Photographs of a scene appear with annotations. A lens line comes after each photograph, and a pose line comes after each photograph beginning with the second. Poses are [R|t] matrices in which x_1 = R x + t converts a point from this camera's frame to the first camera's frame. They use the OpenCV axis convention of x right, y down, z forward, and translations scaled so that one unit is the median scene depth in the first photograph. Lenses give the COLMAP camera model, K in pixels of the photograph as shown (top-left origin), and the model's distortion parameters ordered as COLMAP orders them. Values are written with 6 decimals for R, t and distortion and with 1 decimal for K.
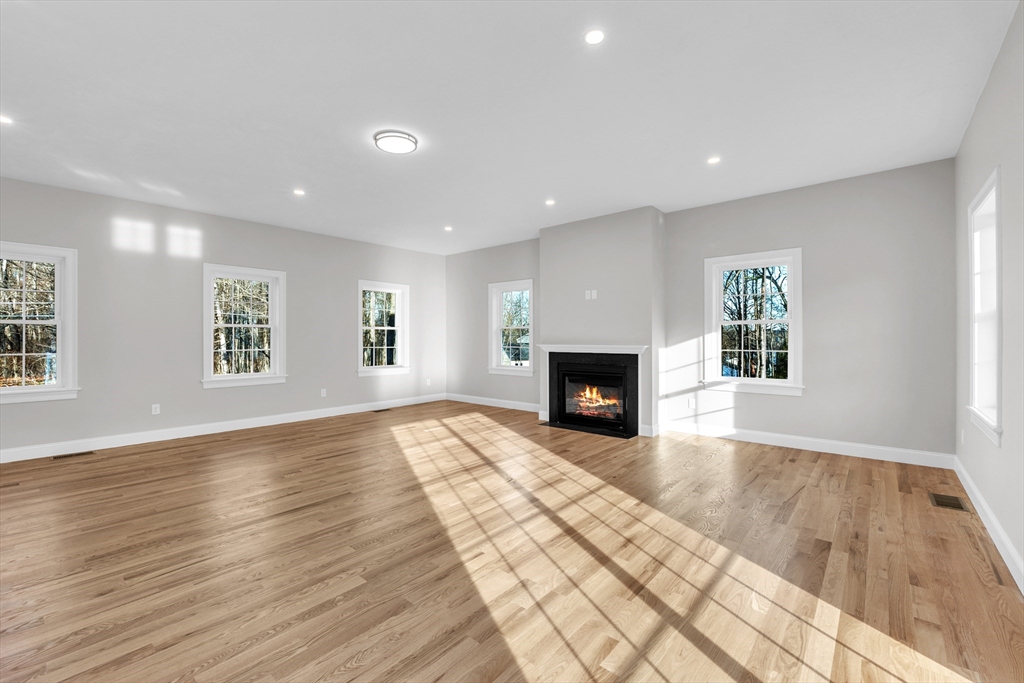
lens RADIAL K [[426.8, 0, 510.8], [0, 426.8, 345.8], [0, 0, 1]] dist [-0.014497, 0.000171]
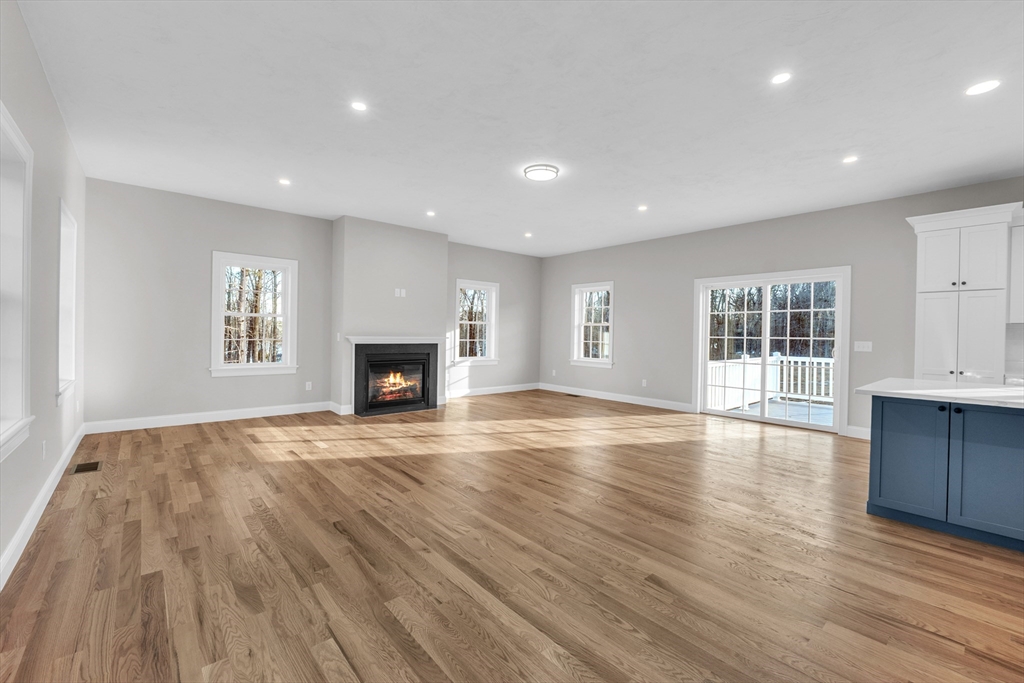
lens RADIAL K [[425.3, 0, 512.0], [0, 425.3, 341.5], [0, 0, 1]] dist [0.000122, 0.000008]
pose [[0.136122, -0.012575, 0.990612, -0.944961], [-0.013813, 0.999798, 0.014590, -0.008820], [-0.990596, -0.015669, 0.135921, 0.565067]]
